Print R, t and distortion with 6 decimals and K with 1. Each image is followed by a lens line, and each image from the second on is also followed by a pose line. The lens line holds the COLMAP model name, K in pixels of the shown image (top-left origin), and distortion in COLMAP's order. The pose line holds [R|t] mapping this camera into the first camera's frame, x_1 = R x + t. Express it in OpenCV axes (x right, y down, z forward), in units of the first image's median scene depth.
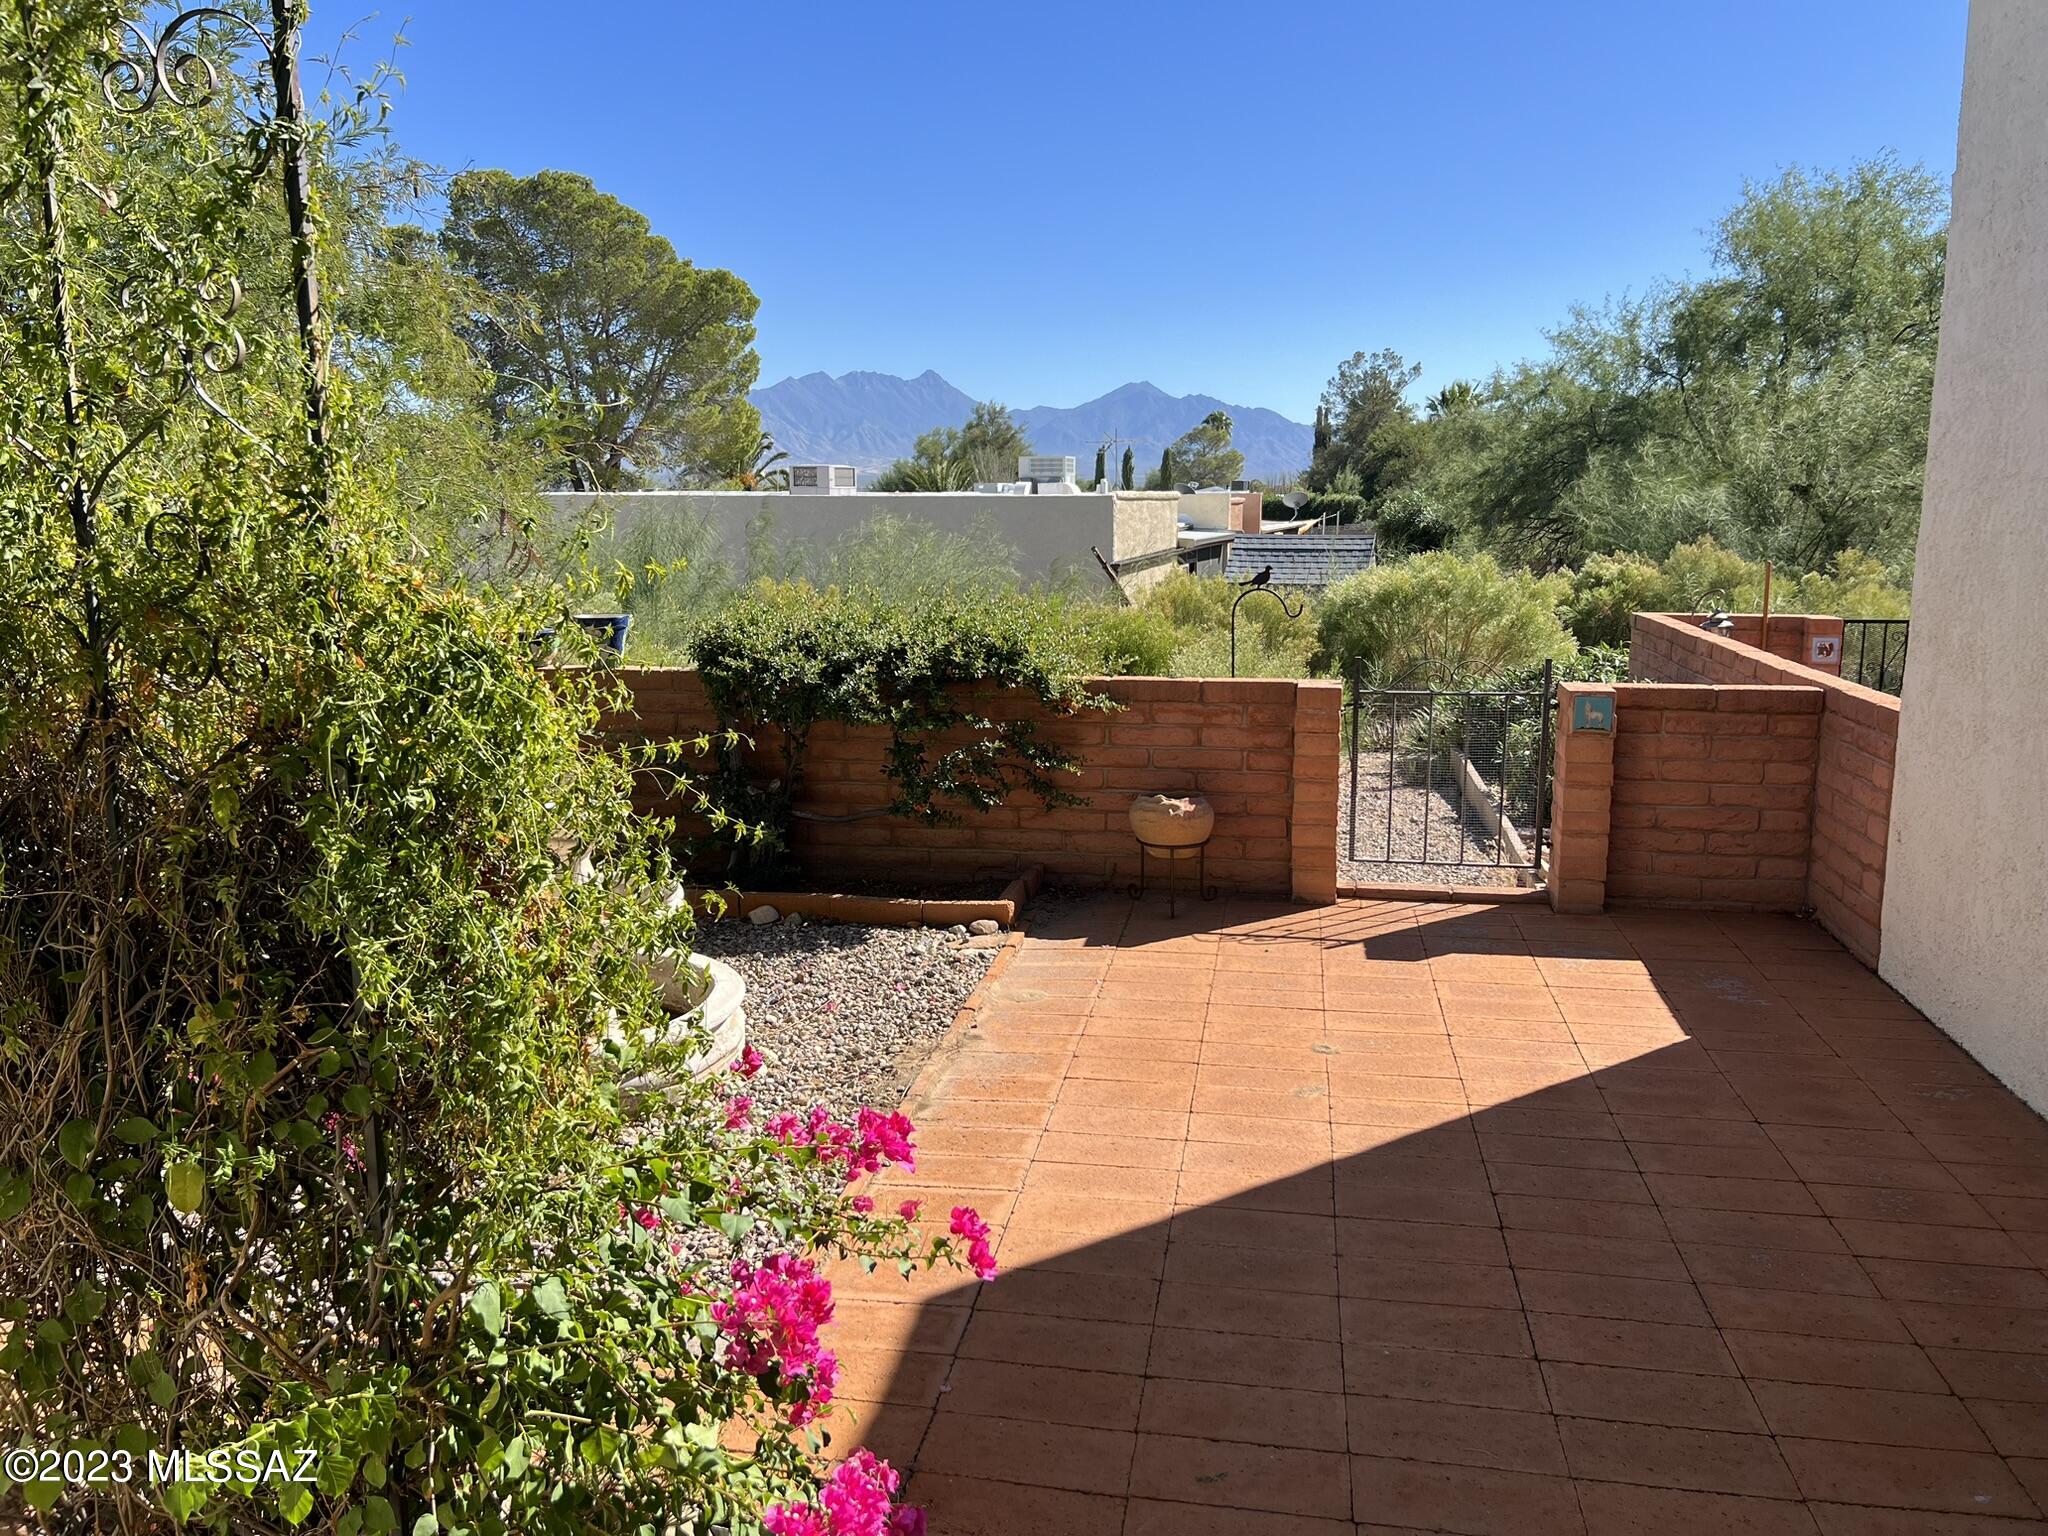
lens RADIAL K [[1544.0, 0, 1024.0], [0, 1544.0, 768.0], [0, 0, 1]] dist [0.140065, -0.316477]
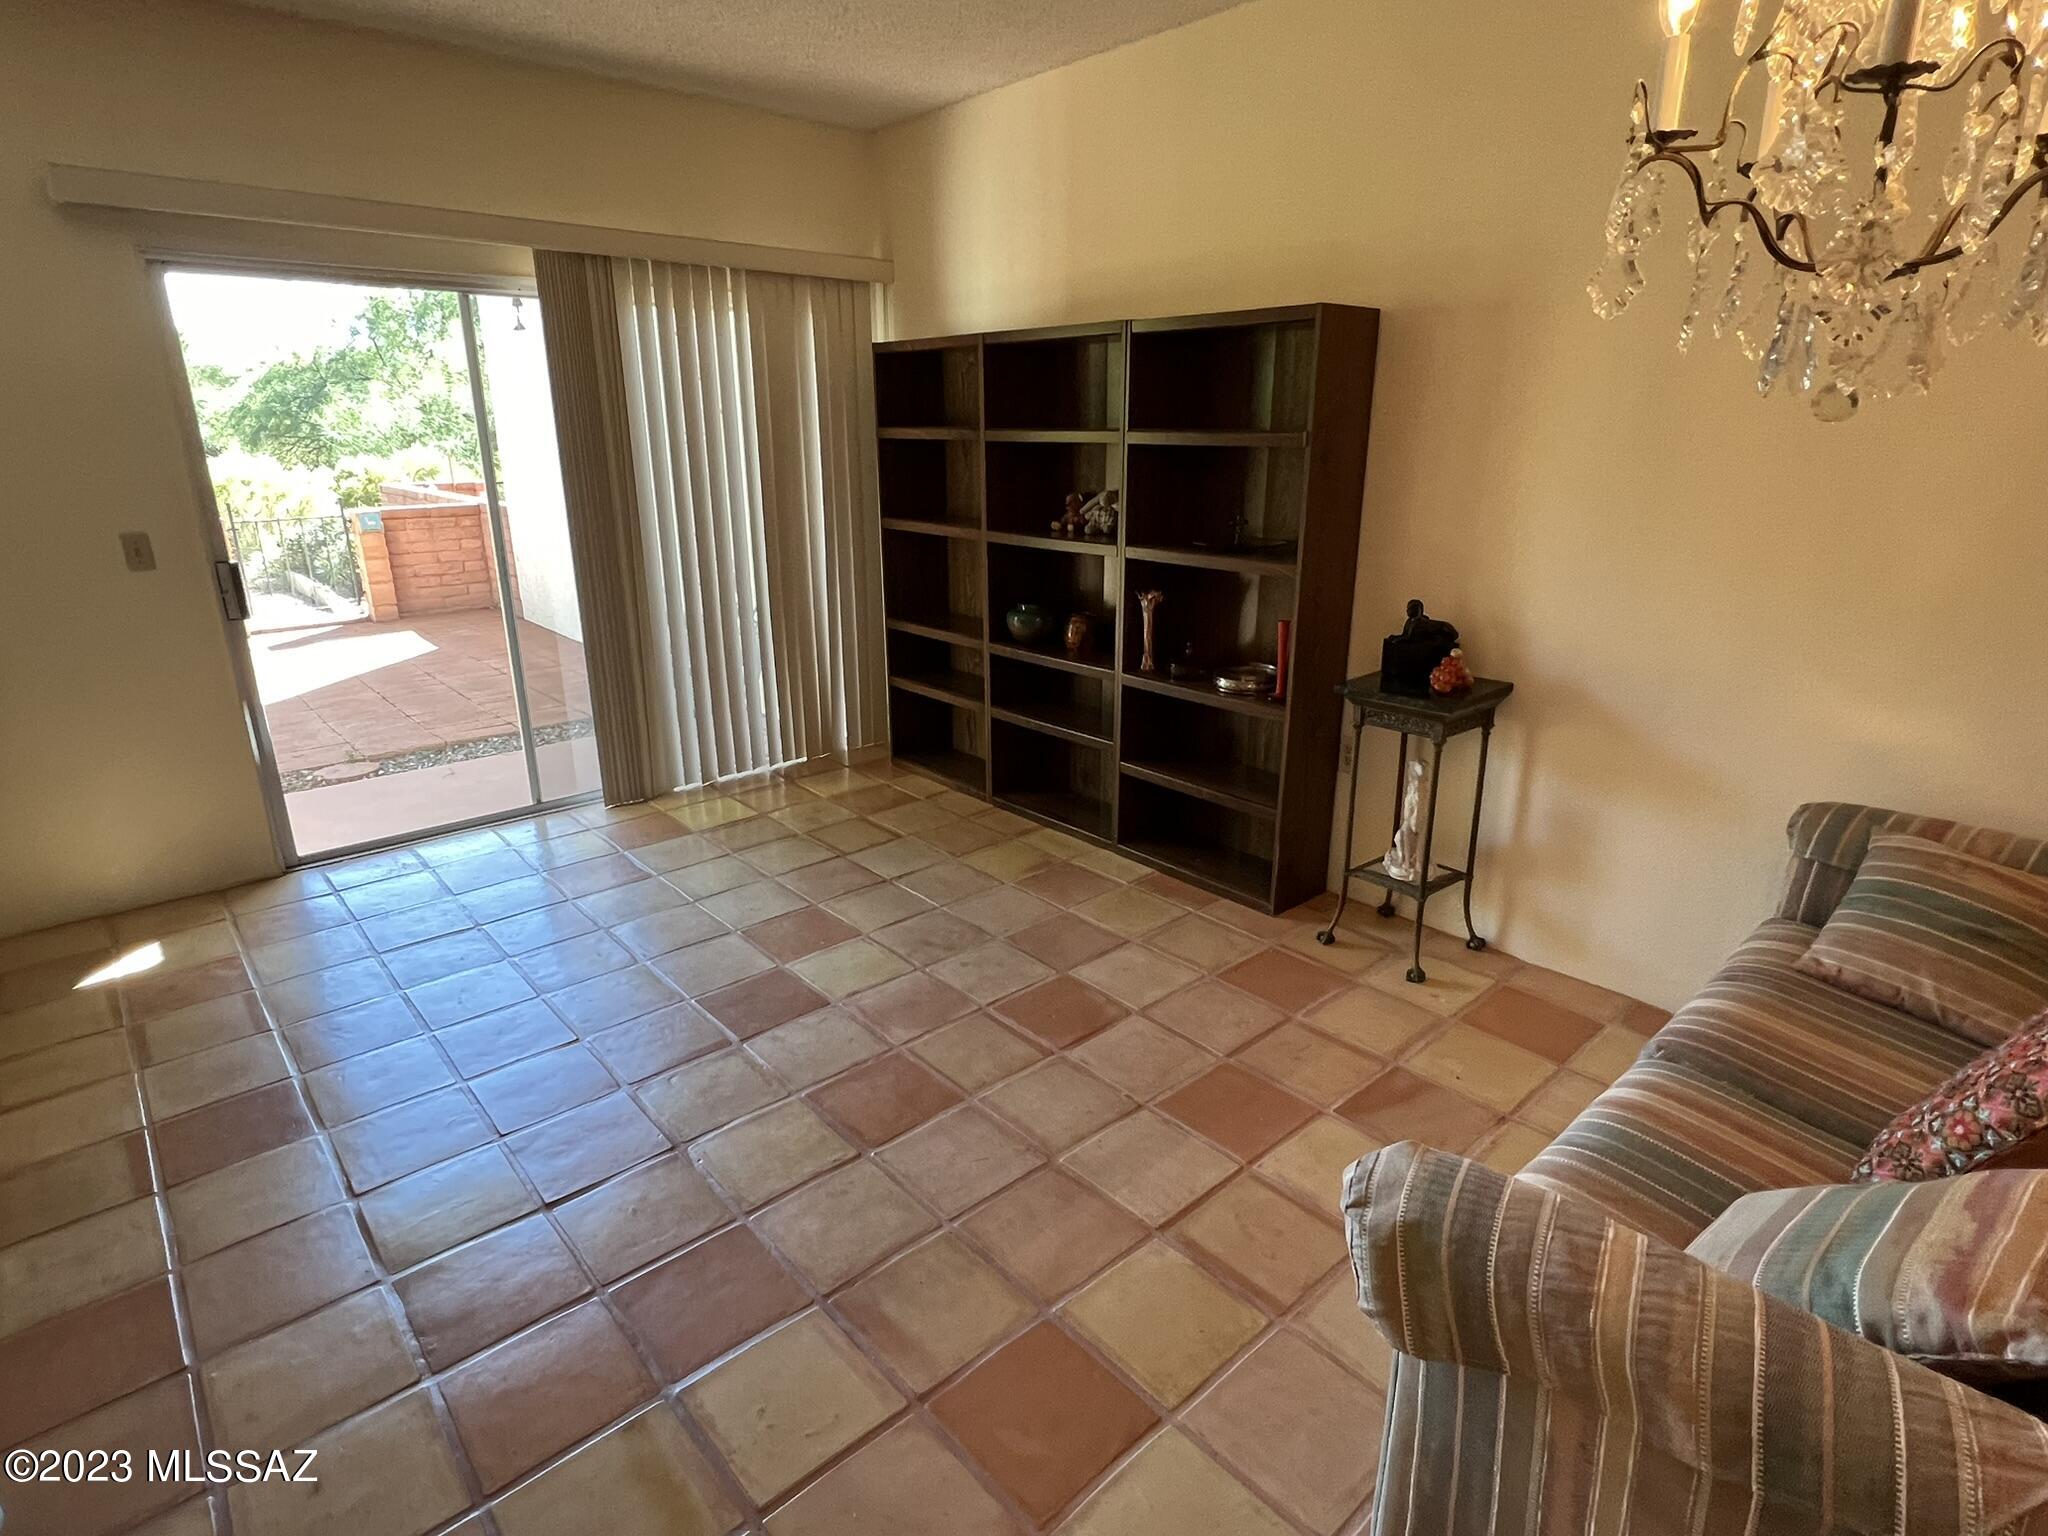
lens RADIAL K [[1074.7, 0, 1024.0], [0, 1074.7, 768.0], [0, 0, 1]] dist [0.001289, 0.000158]
pose [[0.623265, -0.241442, 0.743806, -0.226741], [0.134507, 0.970068, 0.202178, 0.107861], [-0.770356, -0.025963, 0.637085, -0.563916]]
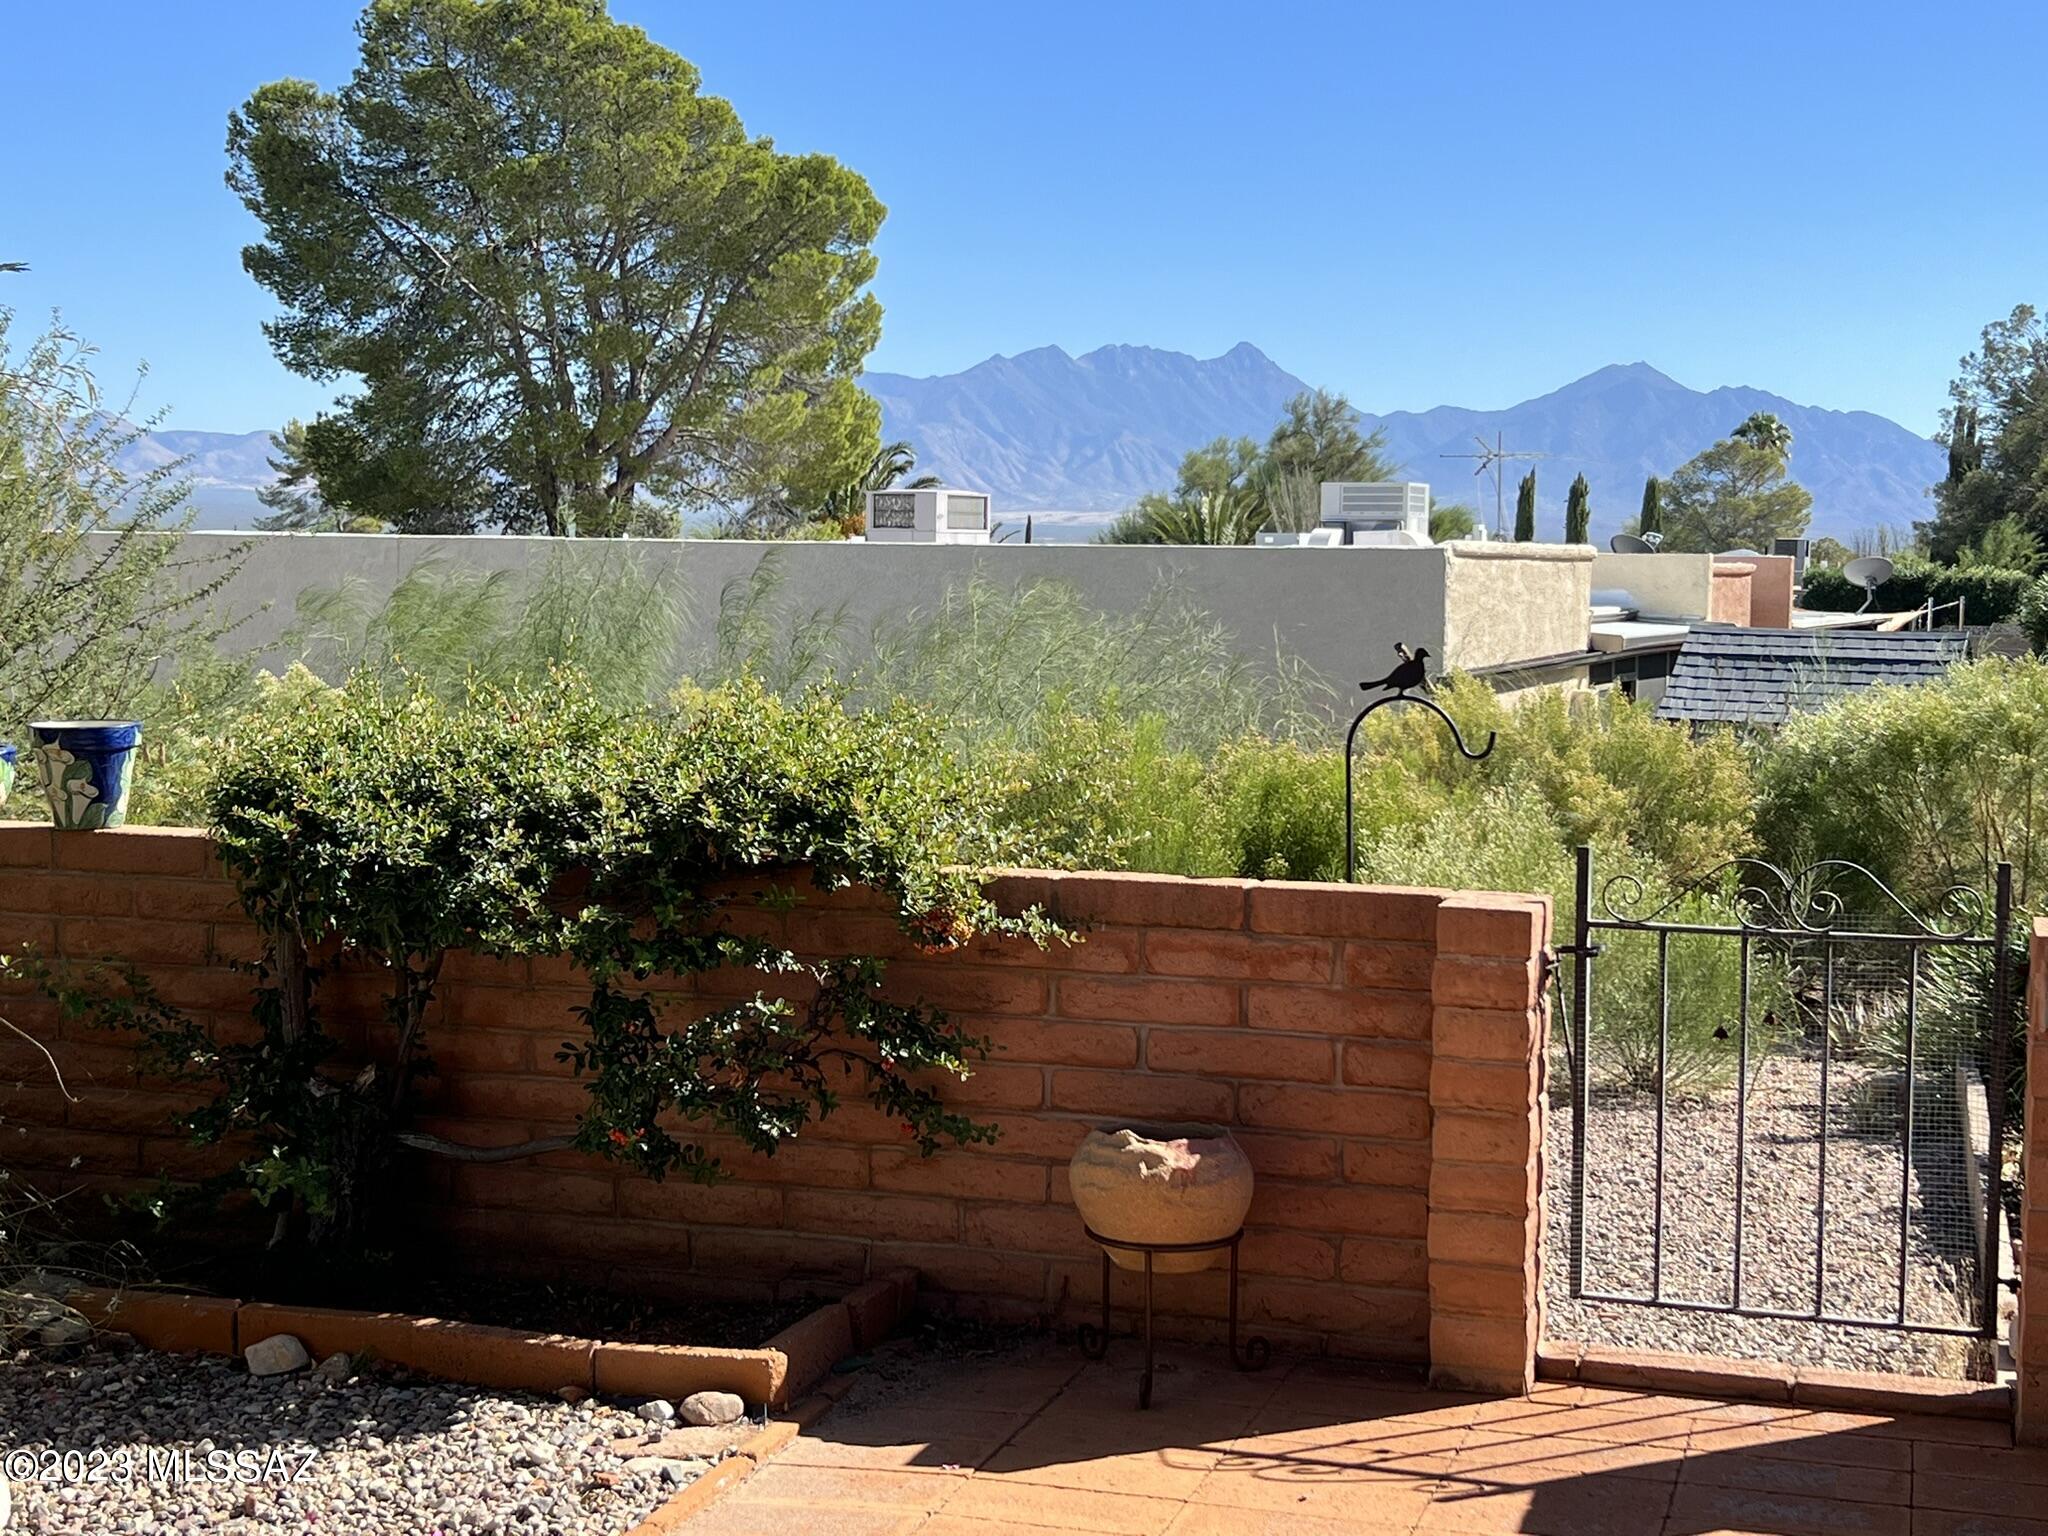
lens RADIAL K [[2841.1, 0, 1024.0], [0, 2841.1, 768.0], [0, 0, 1]] dist [0.214358, -0.837353]
pose [[0.991132, 0.025113, -0.130487, 0.138363], [-0.038257, 0.994330, -0.099219, -0.003606], [0.127255, 0.103331, 0.986473, 0.125943]]
